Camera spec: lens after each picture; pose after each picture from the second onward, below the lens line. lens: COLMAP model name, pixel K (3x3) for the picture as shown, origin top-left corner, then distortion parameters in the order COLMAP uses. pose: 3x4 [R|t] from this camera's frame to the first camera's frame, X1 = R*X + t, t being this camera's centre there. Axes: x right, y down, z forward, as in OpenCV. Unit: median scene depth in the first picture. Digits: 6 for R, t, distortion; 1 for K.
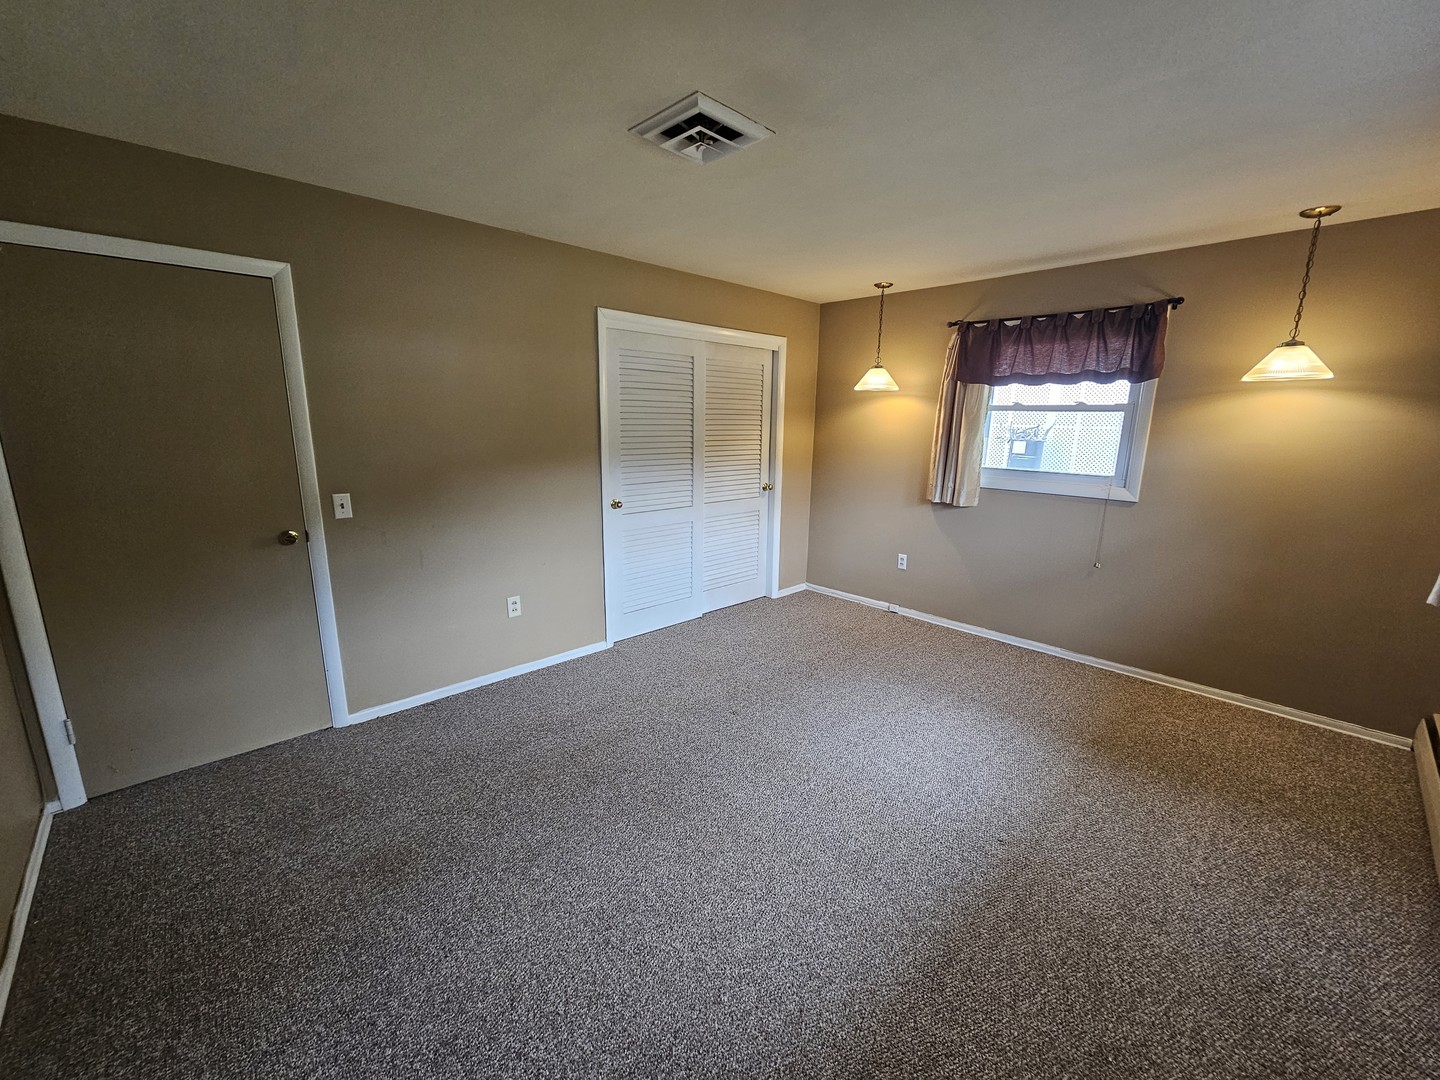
lens RADIAL K [[583.6, 0, 722.3], [0, 583.6, 540.4], [0, 0, 1]] dist [0.003438, -0.002312]
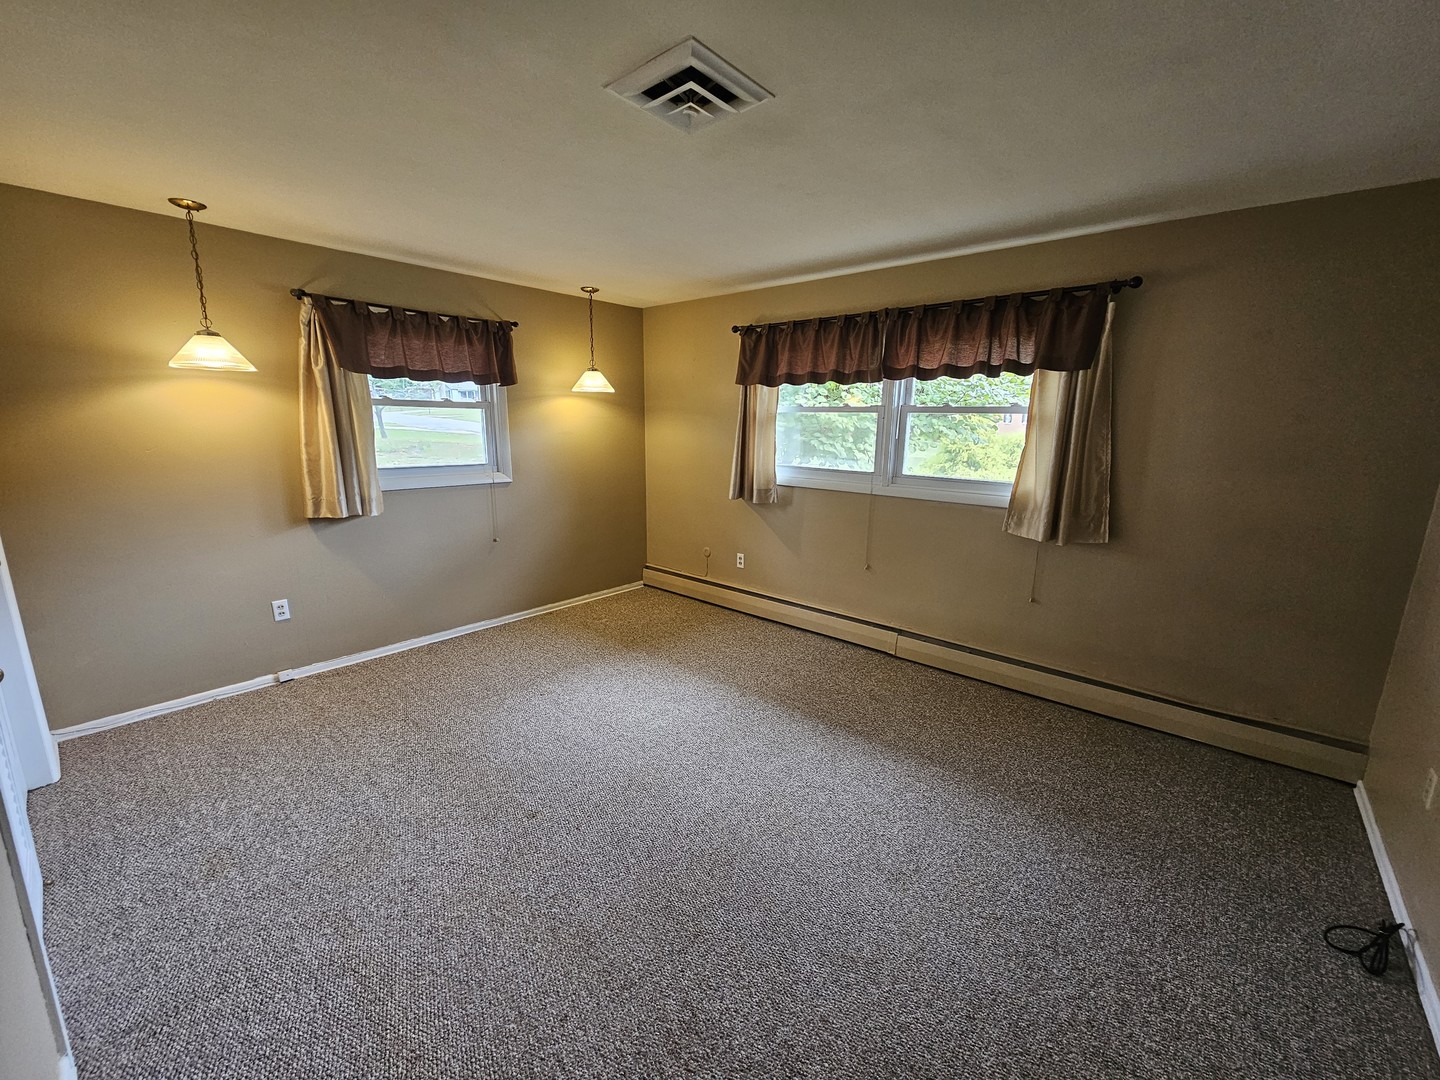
lens RADIAL K [[583.6, 0, 725.6], [0, 583.6, 543.4], [0, 0, 1]] dist [0.003438, -0.002312]
pose [[-0.082635, -0.221899, 0.971562, -0.510726], [0.188587, 0.953800, 0.233883, -0.130598], [-0.978574, 0.202550, -0.036970, 0.560717]]
